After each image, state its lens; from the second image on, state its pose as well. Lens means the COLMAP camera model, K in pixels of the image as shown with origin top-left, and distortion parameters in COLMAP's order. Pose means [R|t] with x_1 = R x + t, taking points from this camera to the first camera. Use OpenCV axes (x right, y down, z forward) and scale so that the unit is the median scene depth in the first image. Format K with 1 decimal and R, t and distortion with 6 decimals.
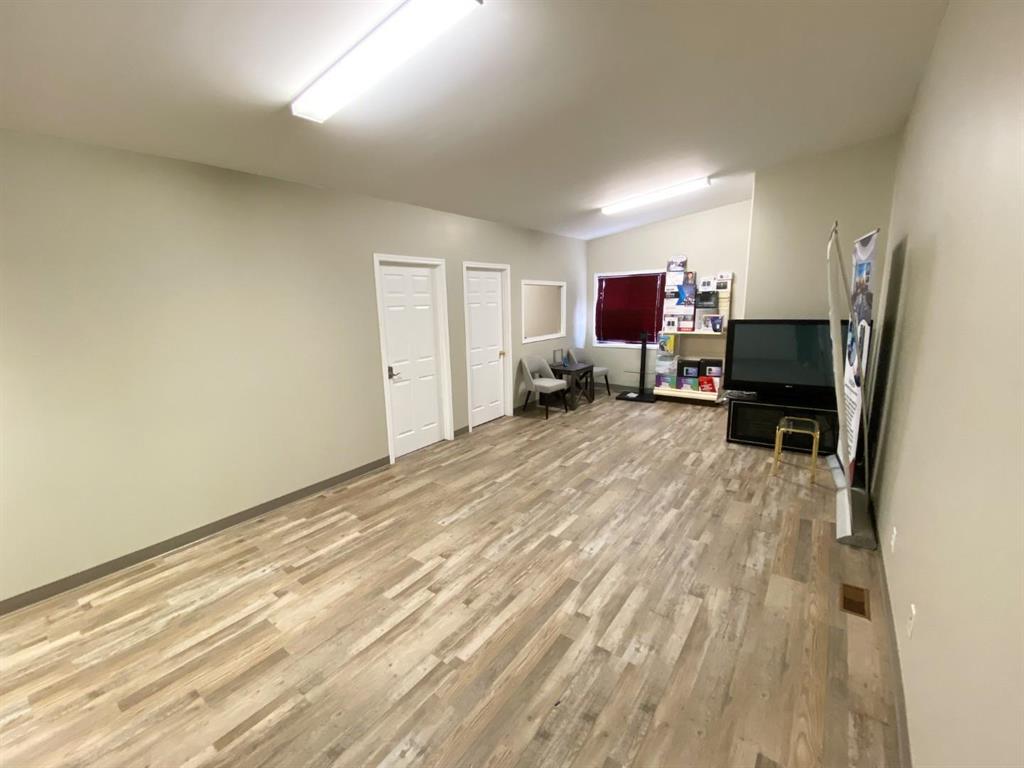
lens RADIAL K [[435.8, 0, 508.7], [0, 435.8, 380.7], [0, 0, 1]] dist [0.002098, 0.000070]
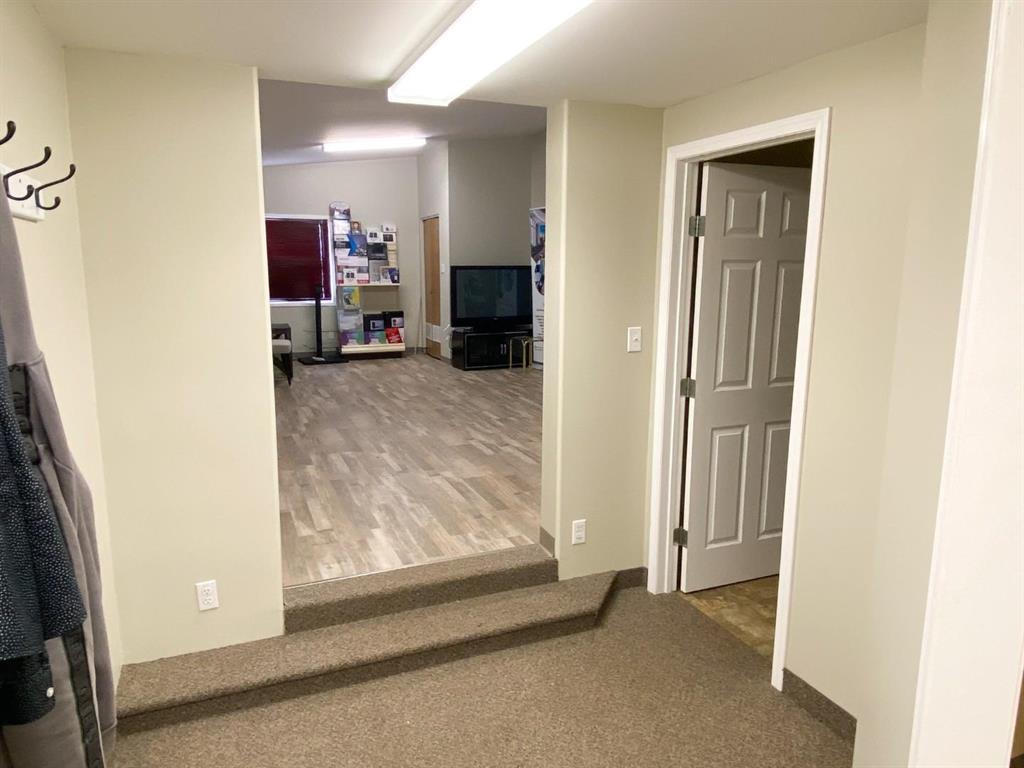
lens RADIAL K [[689.8, 0, 512.0], [0, 689.8, 384.0], [0, 0, 1]] dist [0.088637, 0.000125]
pose [[0.520206, -0.122270, 0.845243, -1.151802], [0.144854, 0.987991, 0.053769, 0.108315], [-0.841667, 0.094466, 0.531670, -0.098463]]
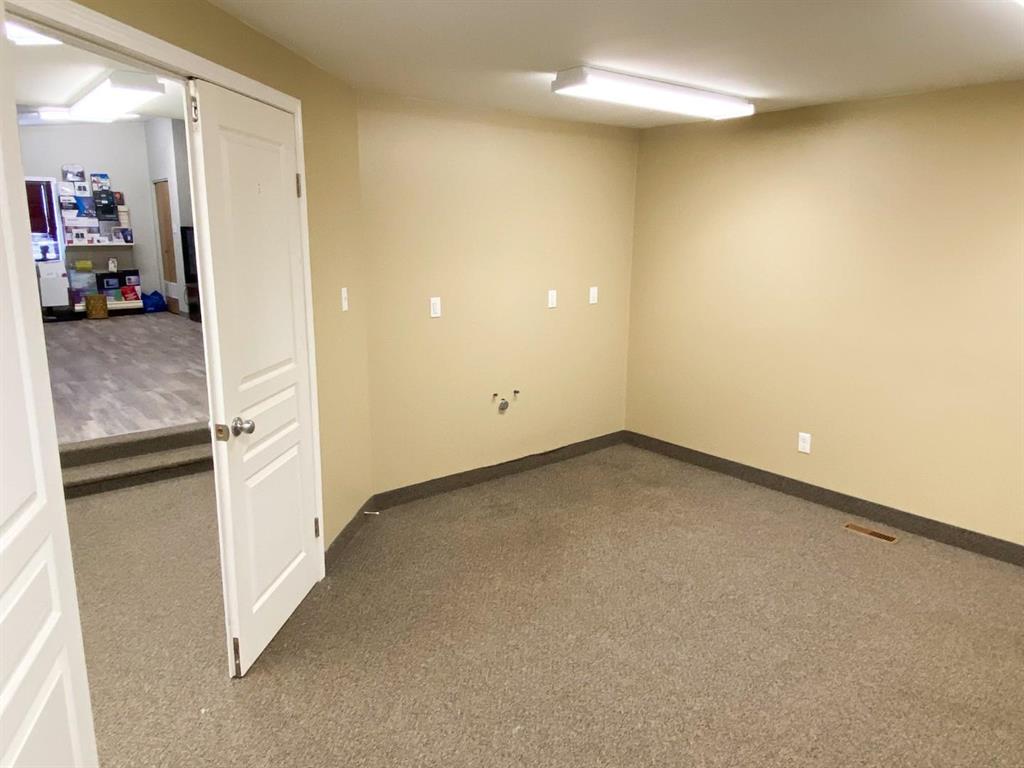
lens RADIAL K [[709.4, 0, 507.7], [0, 709.4, 372.8], [0, 0, 1]] dist [0.086707, -0.117403]
pose [[0.263301, -0.167092, 0.950133, -1.484687], [0.167620, 0.977829, 0.125511, 0.195669], [-0.950040, 0.126214, 0.285471, -0.503280]]
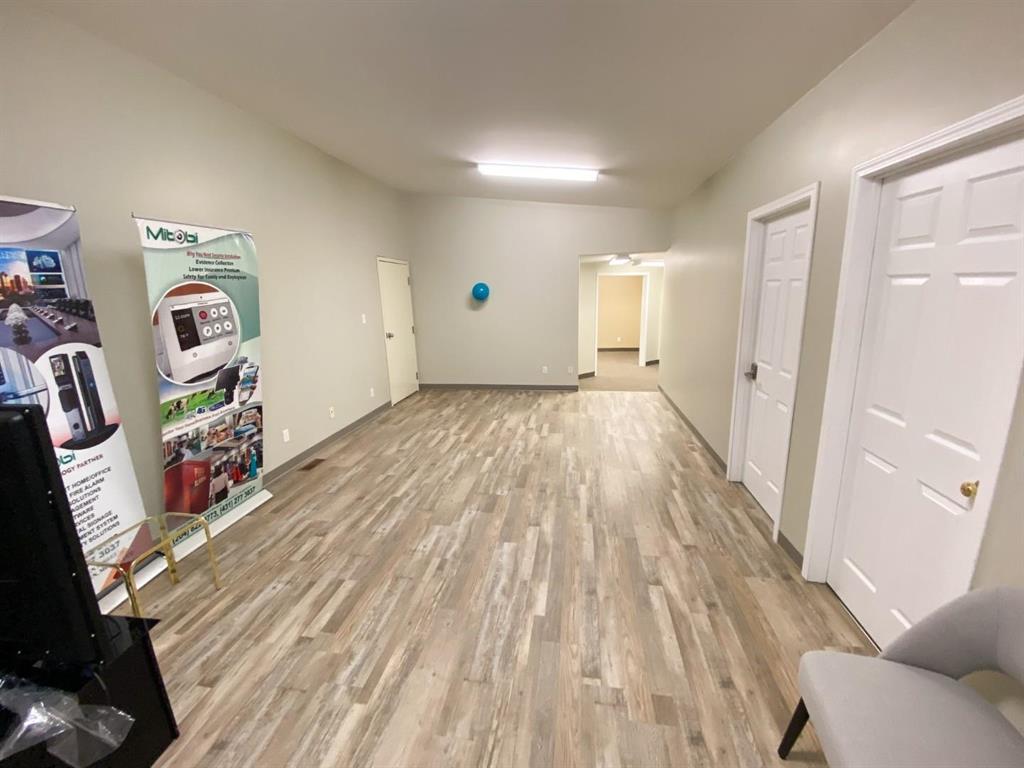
lens RADIAL K [[414.3, 0, 508.4], [0, 414.3, 380.2], [0, 0, 1]] dist [-0.000425, -0.000219]
pose [[-0.894422, 0.148129, -0.421981, 0.415803], [-0.027892, 0.923241, 0.383207, -0.277423], [0.446354, 0.354518, -0.821636, 1.467206]]
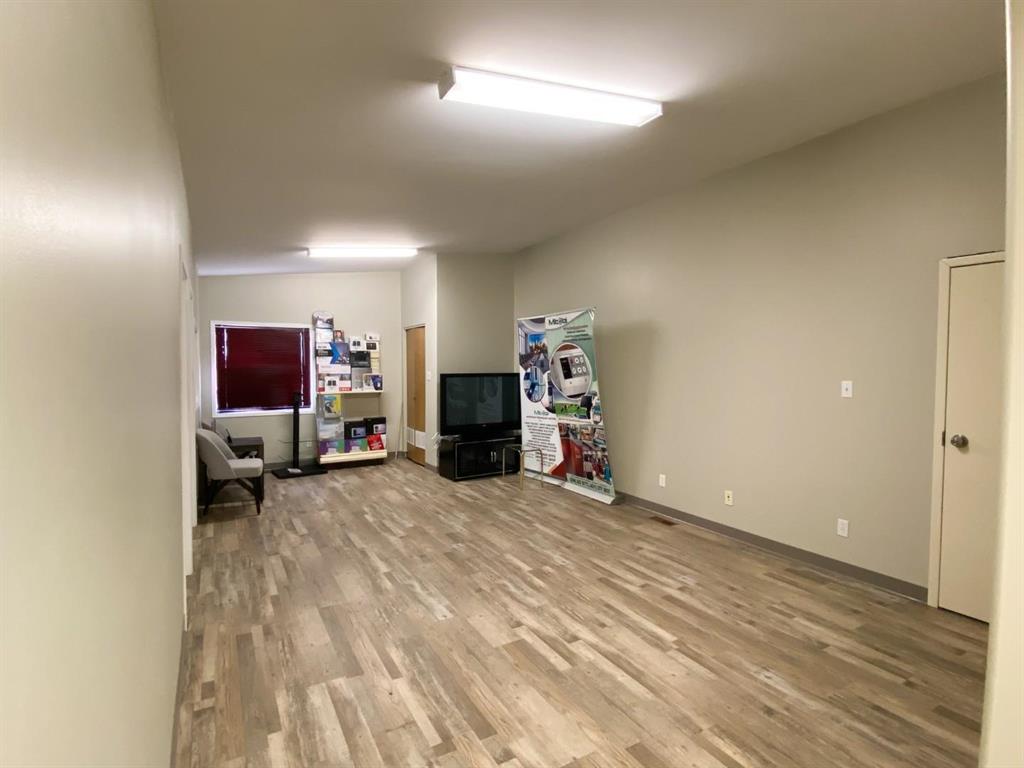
lens RADIAL K [[507.1, 0, 517.5], [0, 507.1, 383.2], [0, 0, 1]] dist [0.039414, -0.001002]
pose [[0.394313, -0.010254, 0.918919, -0.726500], [0.160276, 0.985380, -0.057780, -0.009472], [-0.904892, 0.170064, 0.390192, 0.350144]]
